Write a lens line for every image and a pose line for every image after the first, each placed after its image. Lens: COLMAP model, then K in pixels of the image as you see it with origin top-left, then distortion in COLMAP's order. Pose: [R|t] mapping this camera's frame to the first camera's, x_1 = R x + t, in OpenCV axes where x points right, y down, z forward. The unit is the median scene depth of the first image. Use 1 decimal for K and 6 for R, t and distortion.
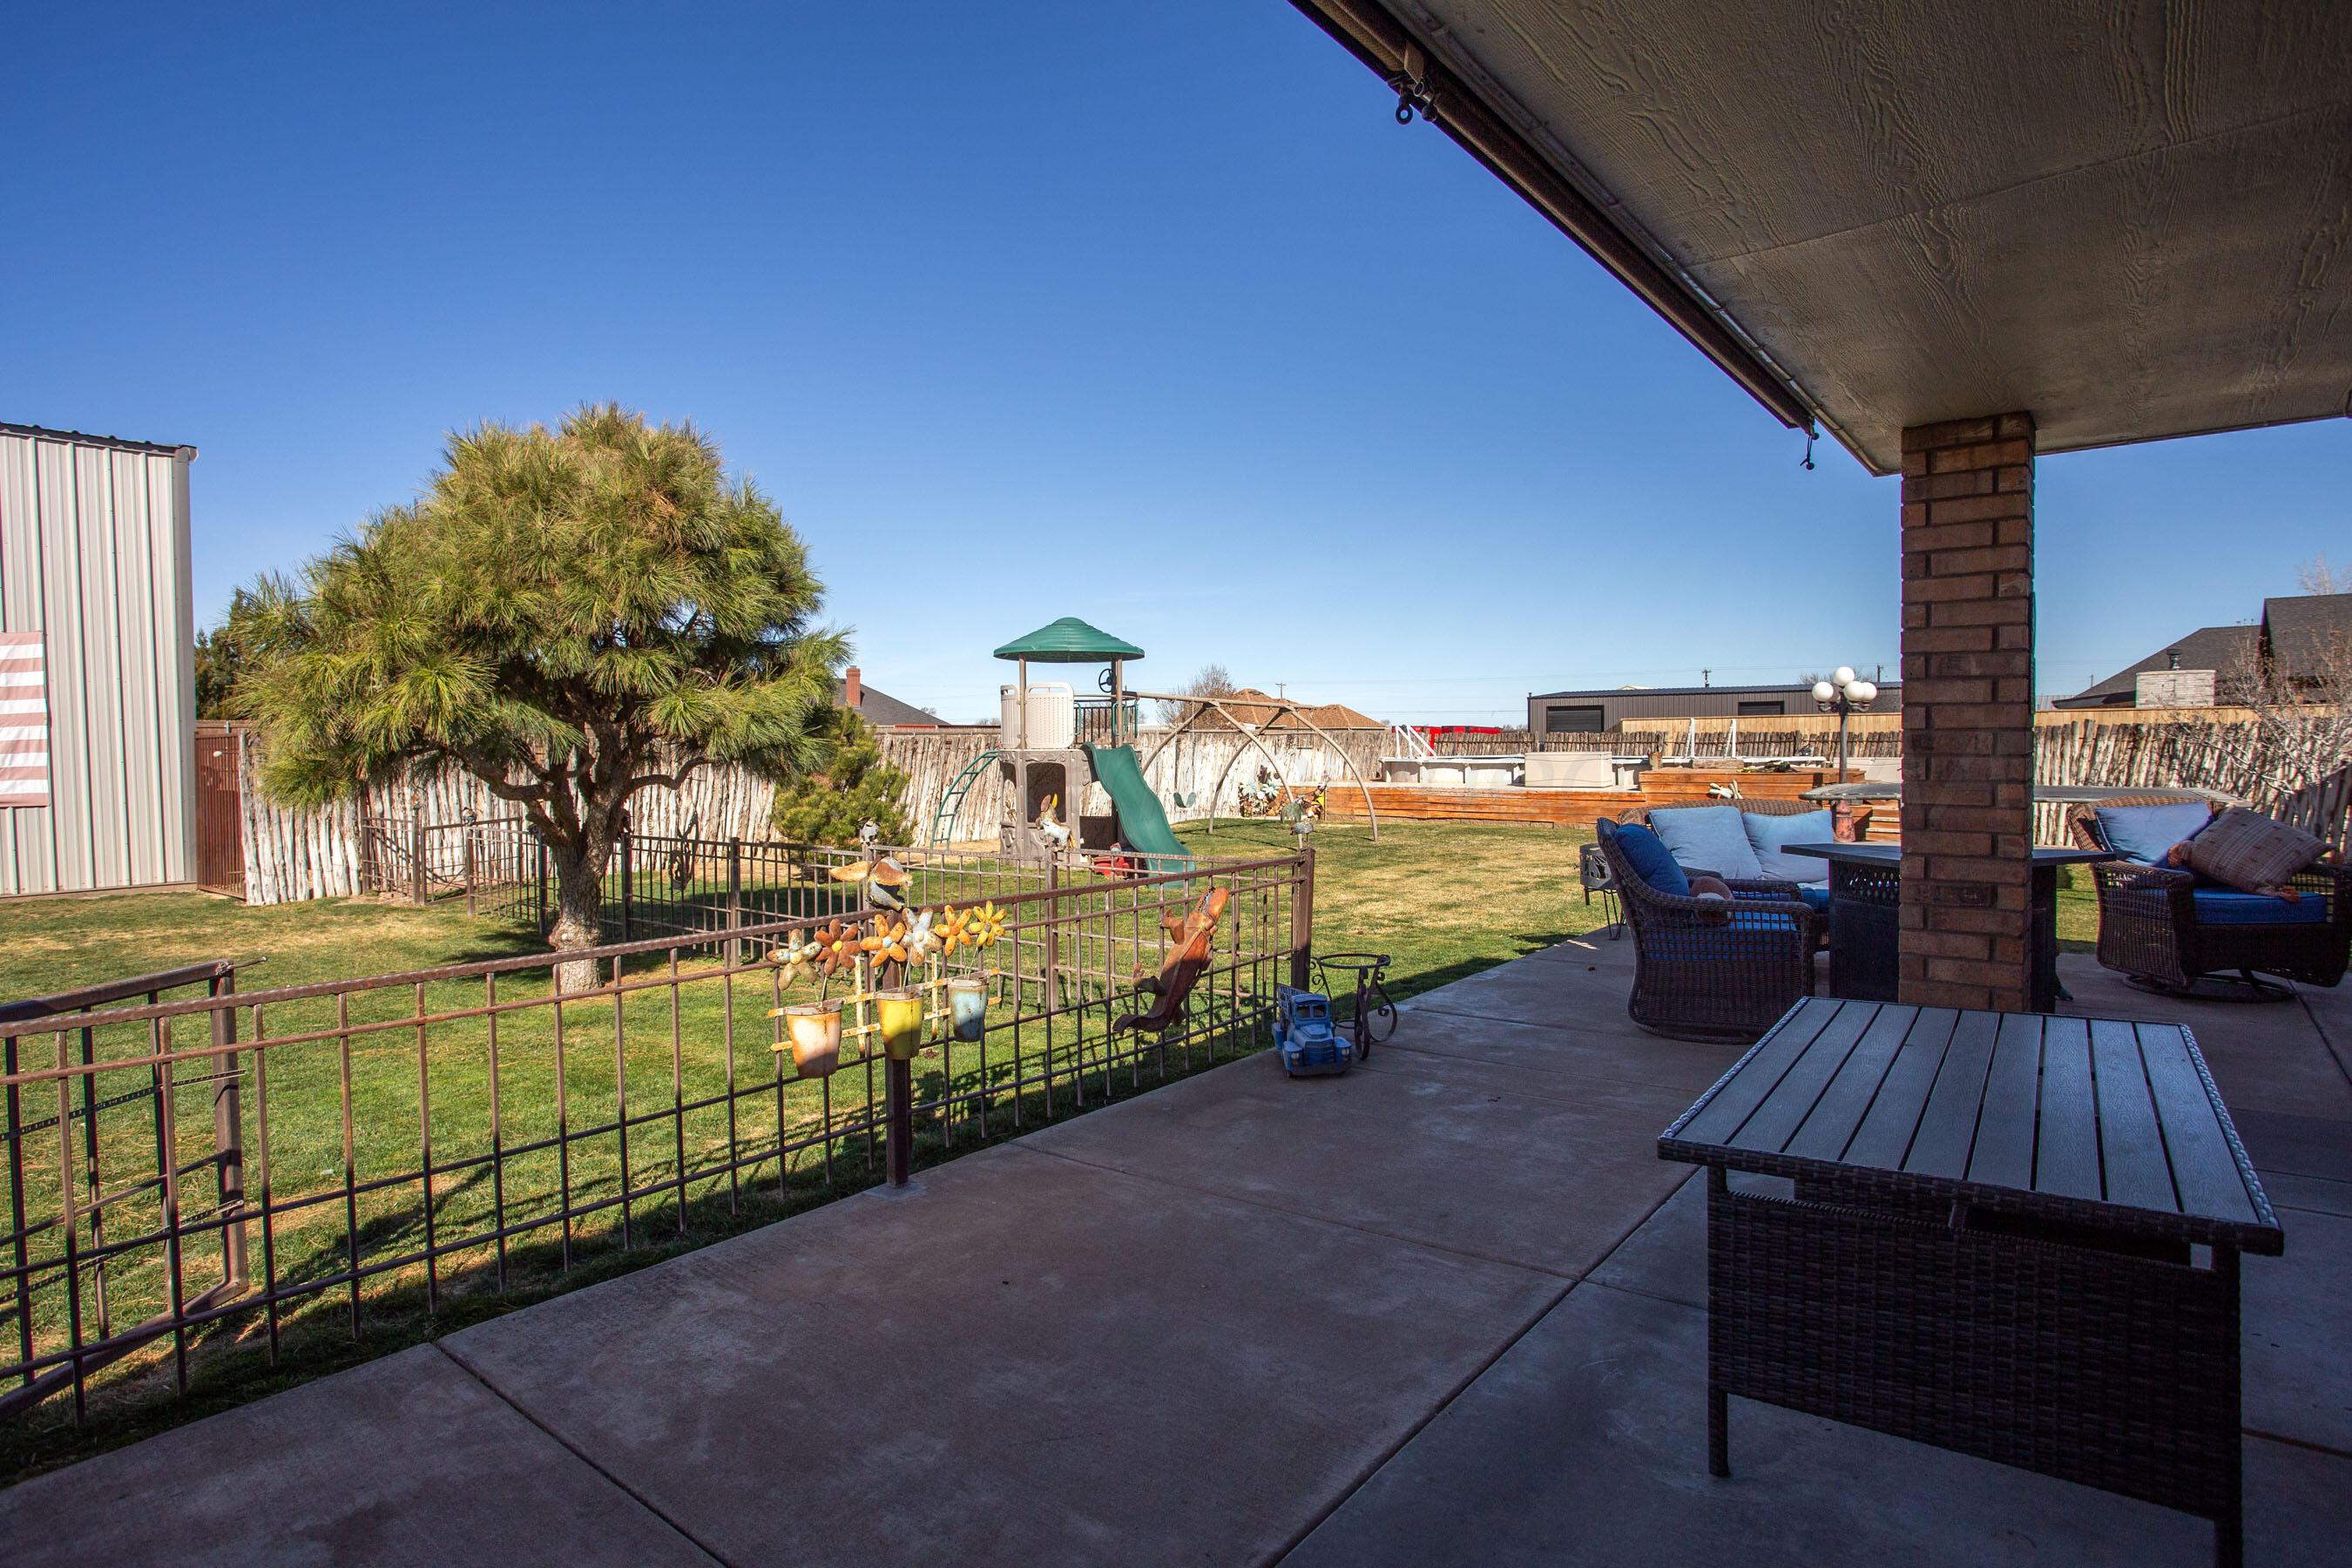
lens RADIAL K [[1197.1, 0, 1195.0], [0, 1197.1, 782.7], [0, 0, 1]] dist [-0.023416, 0.005542]
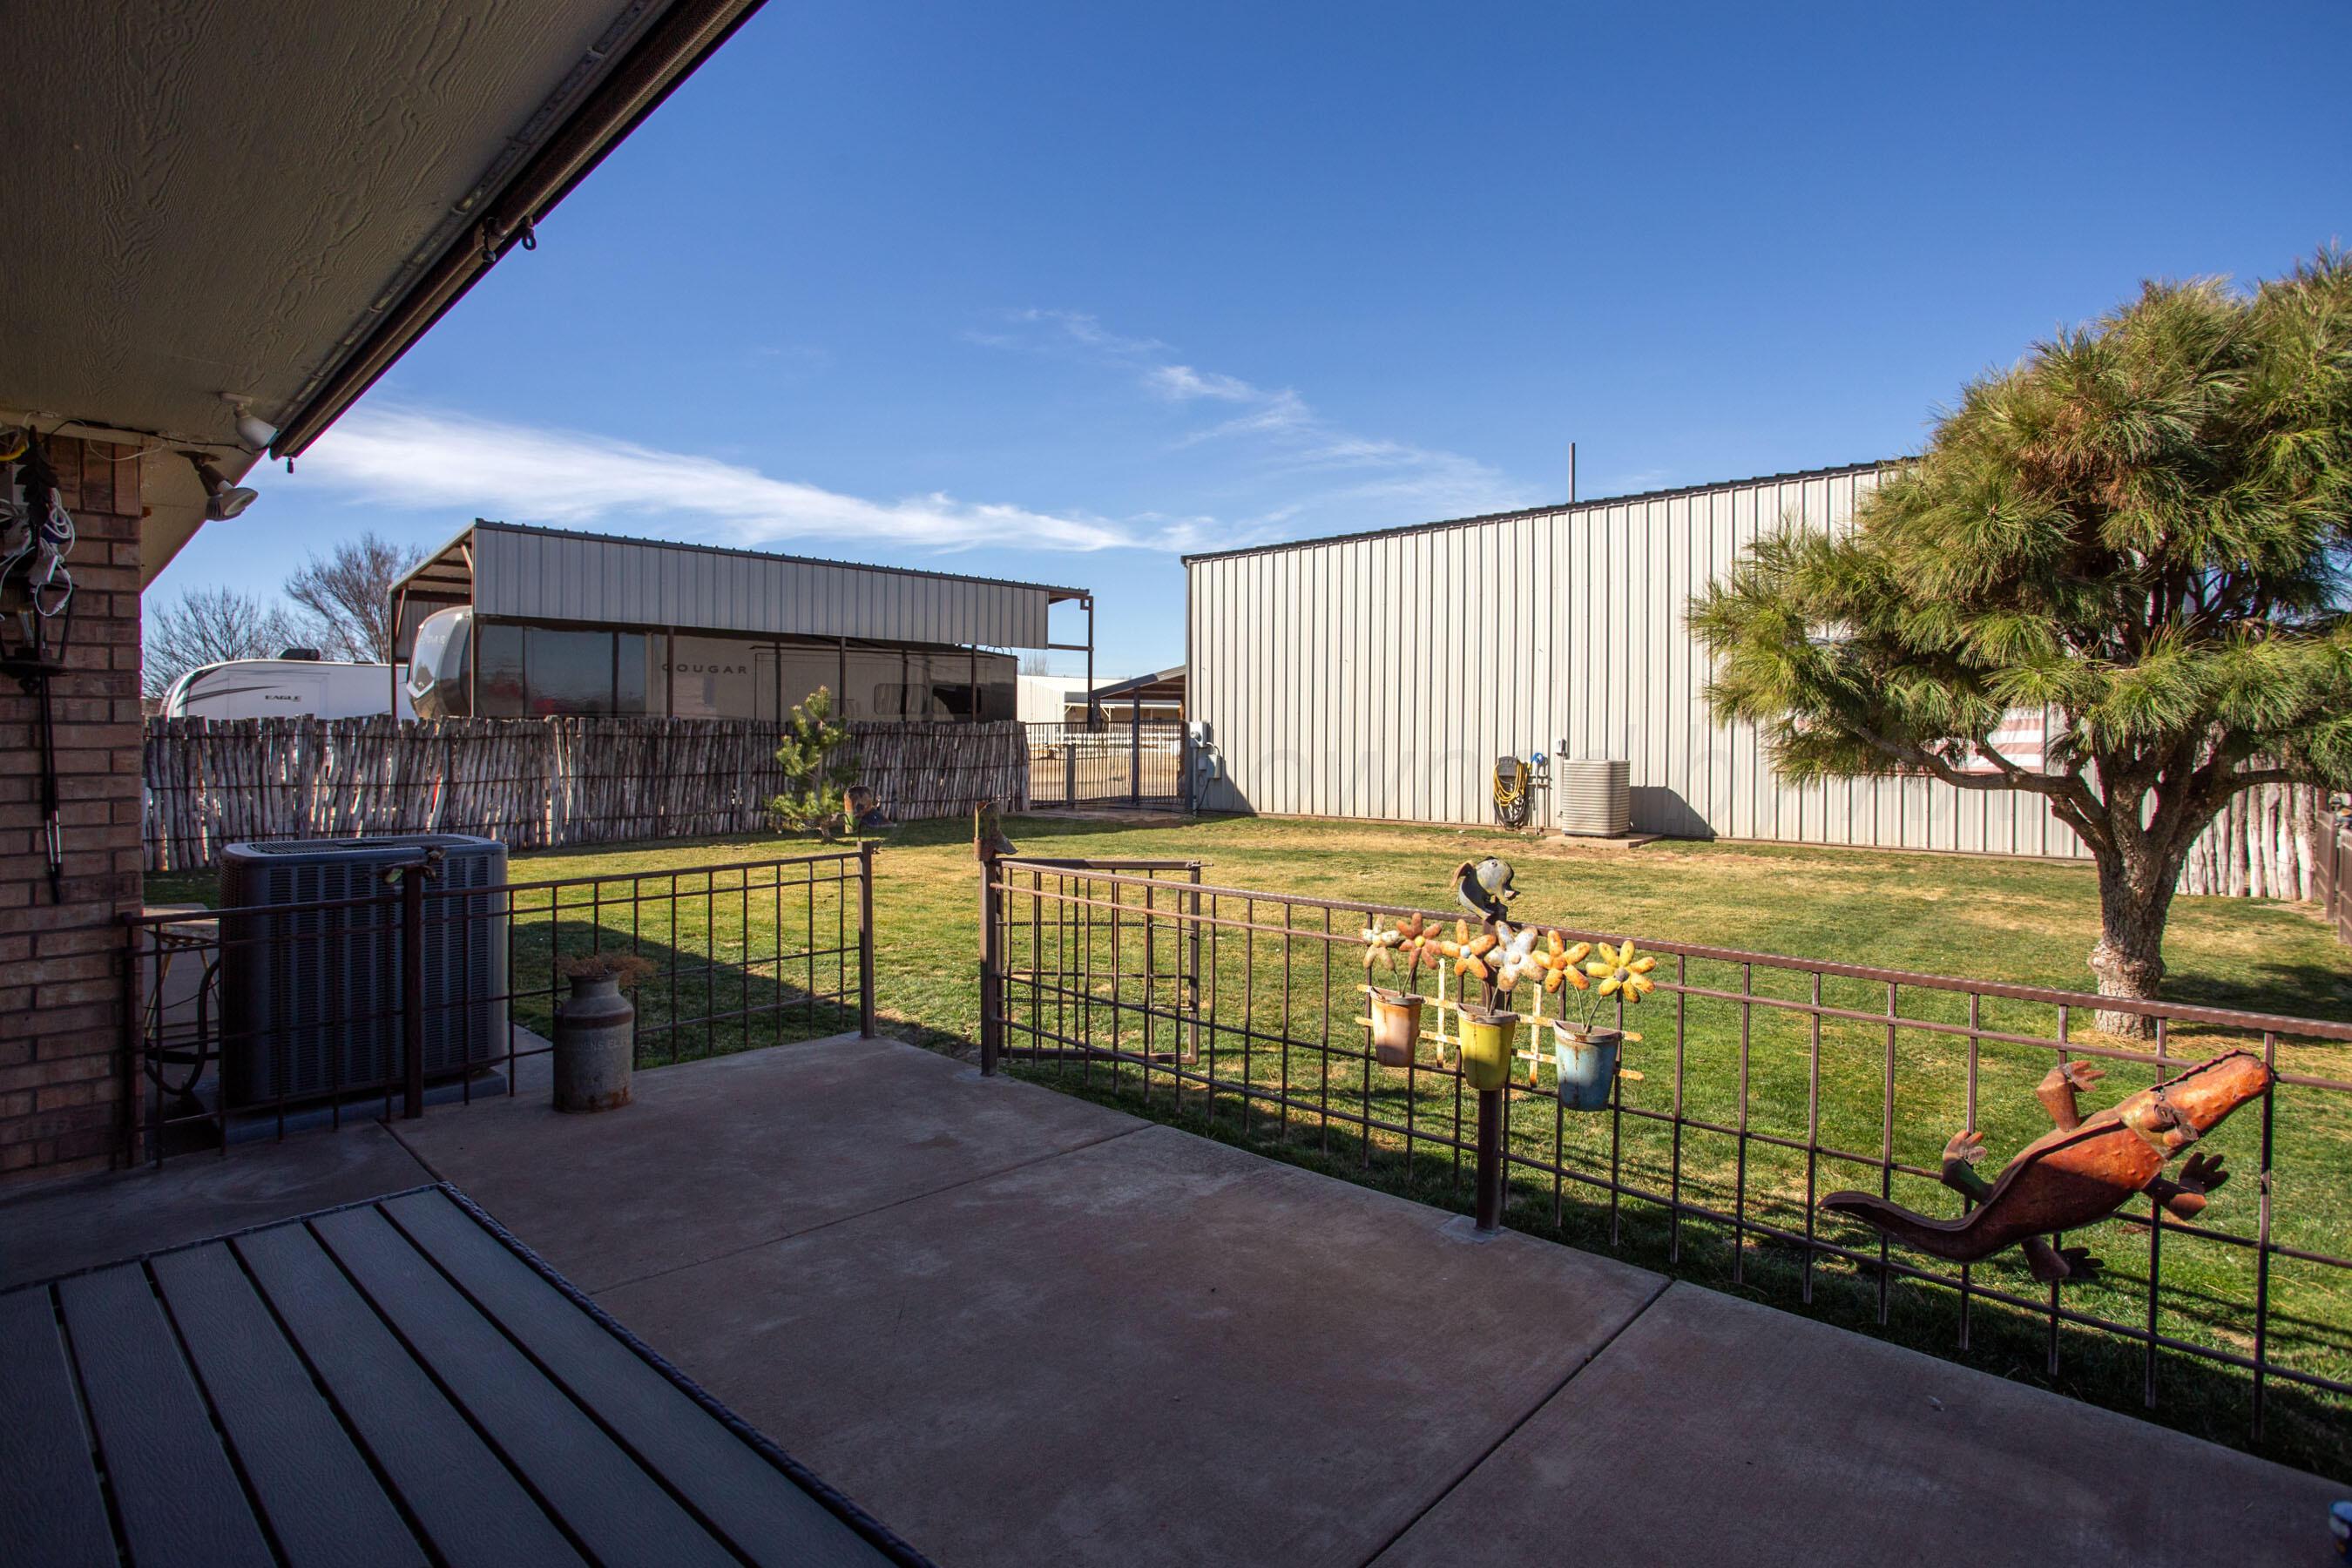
lens RADIAL K [[1197.1, 0, 1181.5], [0, 1197.1, 782.7], [0, 0, 1]] dist [-0.023416, 0.005542]
pose [[-0.075294, 0.048426, -0.995985, 0.650006], [-0.027980, 0.998324, 0.050655, -0.033722], [0.996769, 0.031682, -0.073813, 0.850070]]
